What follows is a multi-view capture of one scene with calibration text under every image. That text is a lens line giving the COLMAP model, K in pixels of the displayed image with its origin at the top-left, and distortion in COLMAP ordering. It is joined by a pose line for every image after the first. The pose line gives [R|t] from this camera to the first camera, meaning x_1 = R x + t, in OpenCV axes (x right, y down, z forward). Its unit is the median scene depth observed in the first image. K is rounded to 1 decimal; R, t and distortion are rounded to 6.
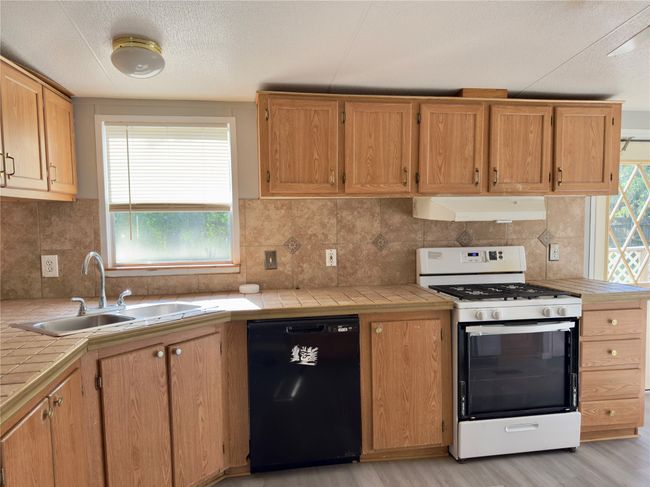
lens RADIAL K [[470.1, 0, 325.0], [0, 470.1, 243.5], [0, 0, 1]] dist [0.033017, -0.007611]
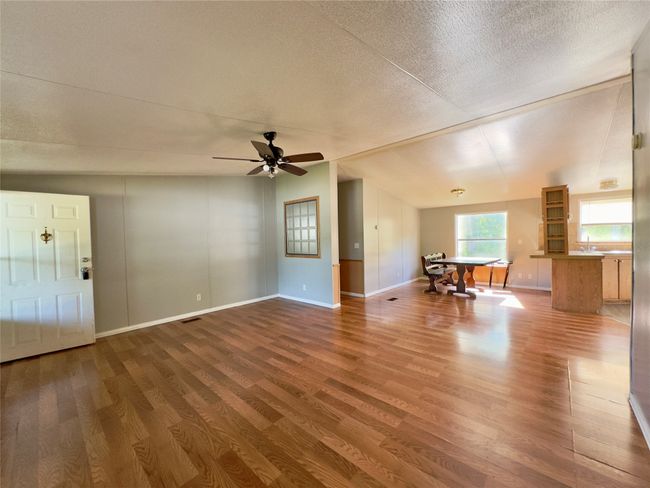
lens RADIAL K [[255.3, 0, 325.0], [0, 255.3, 244.0], [0, 0, 1]] dist [-0.000566, 0.000023]
pose [[0.621775, 0.020220, -0.782935, -0.145094], [-0.038318, 0.999255, -0.004624, 0.147270], [0.782258, 0.032876, 0.622086, -1.665075]]
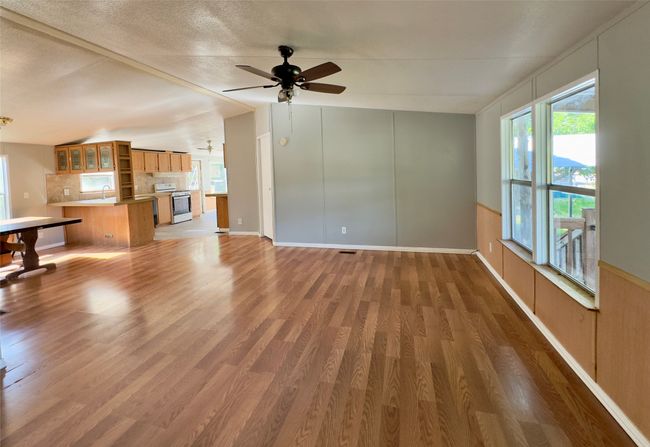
lens RADIAL K [[289.6, 0, 316.4], [0, 289.6, 182.1], [0, 0, 1]] dist [-0.000861, -0.000112]
pose [[0.438177, -0.035508, 0.898187, -1.723147], [0.090007, 0.995931, -0.004538, 0.151381], [-0.894371, 0.082832, 0.439590, -1.679700]]
